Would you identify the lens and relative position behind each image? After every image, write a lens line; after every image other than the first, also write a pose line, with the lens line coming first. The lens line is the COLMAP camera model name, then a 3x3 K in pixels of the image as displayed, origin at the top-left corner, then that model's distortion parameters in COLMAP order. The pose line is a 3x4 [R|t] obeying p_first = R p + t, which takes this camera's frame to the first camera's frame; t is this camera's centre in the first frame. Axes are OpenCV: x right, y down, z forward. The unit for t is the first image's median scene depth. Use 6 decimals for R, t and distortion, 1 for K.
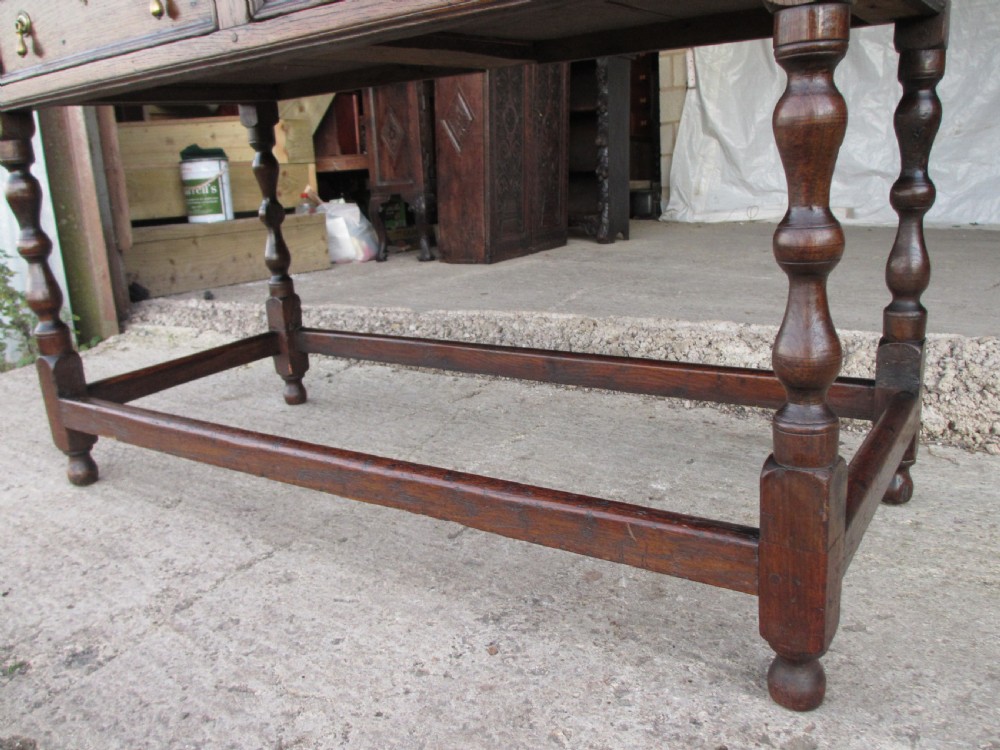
lens RADIAL K [[830.5, 0, 500.0], [0, 830.5, 375.0], [0, 0, 1]] dist [-0.075371, 0.055450]
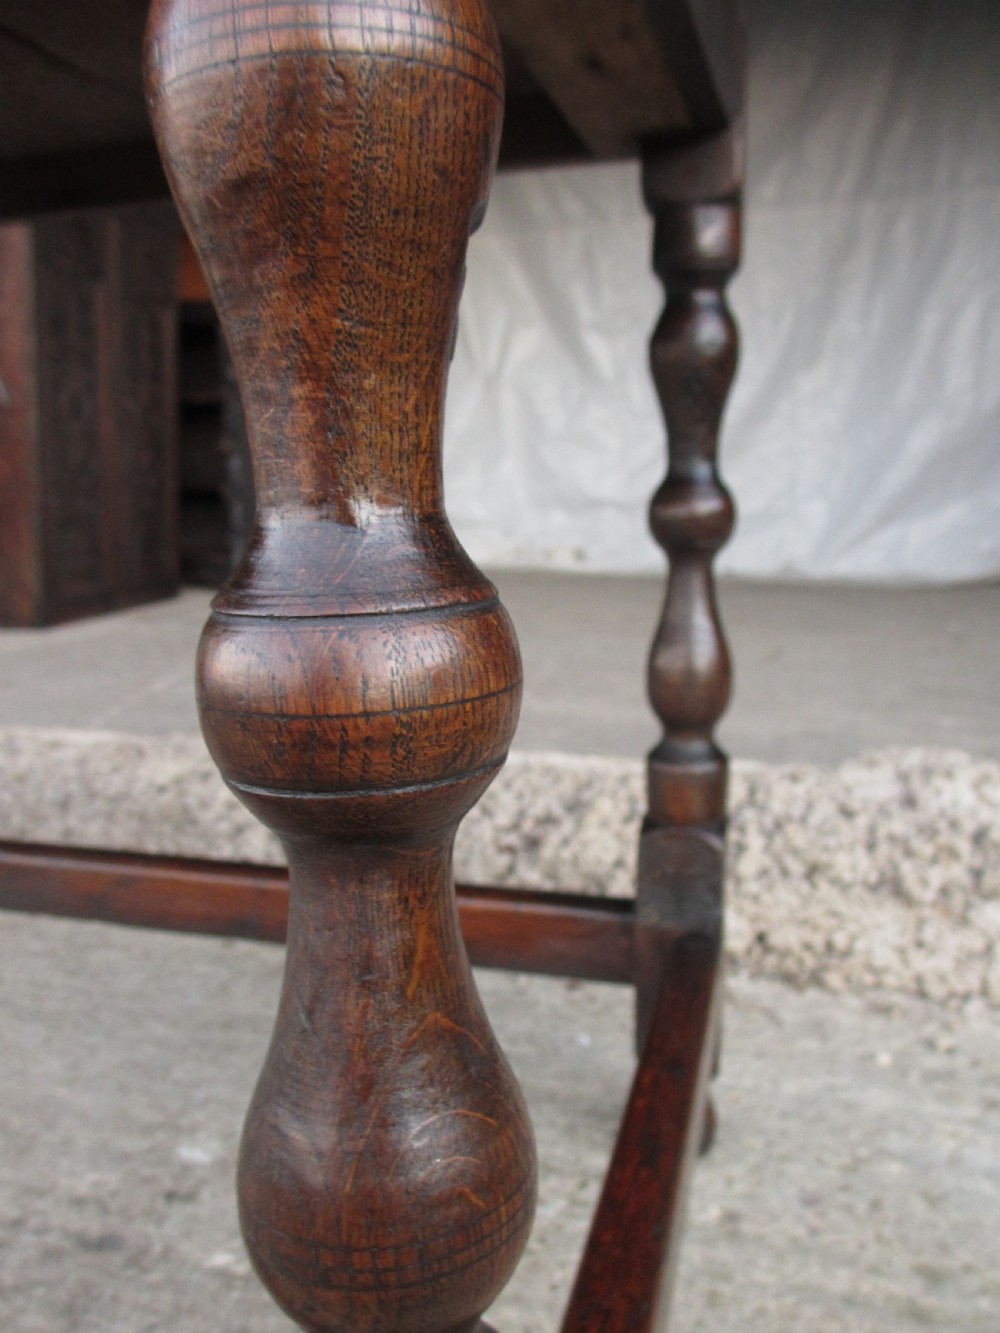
lens RADIAL K [[1101.6, 0, 483.6], [0, 1101.6, 667.3], [0, 0, 1]] dist [-0.072805, 0.001444]
pose [[0.952097, -0.010062, 0.305630, 0.191947], [0.037115, 0.995872, -0.082832, -0.082720], [-0.303535, 0.090208, 0.948541, 0.431136]]
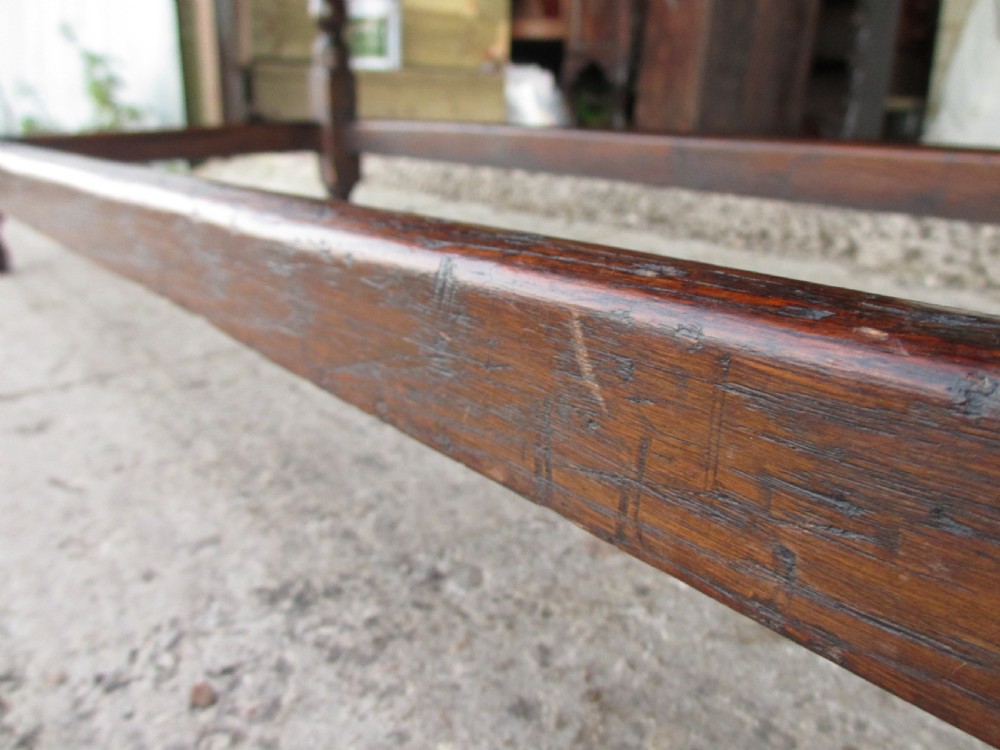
lens RADIAL K [[830.5, 0, 500.0], [0, 830.5, 375.0], [0, 0, 1]] dist [-0.075371, 0.055450]
pose [[0.958338, 0.148914, -0.243749, 0.133012], [-0.129686, 0.987164, 0.093213, 0.125541], [0.254501, -0.057719, 0.965349, 0.566225]]
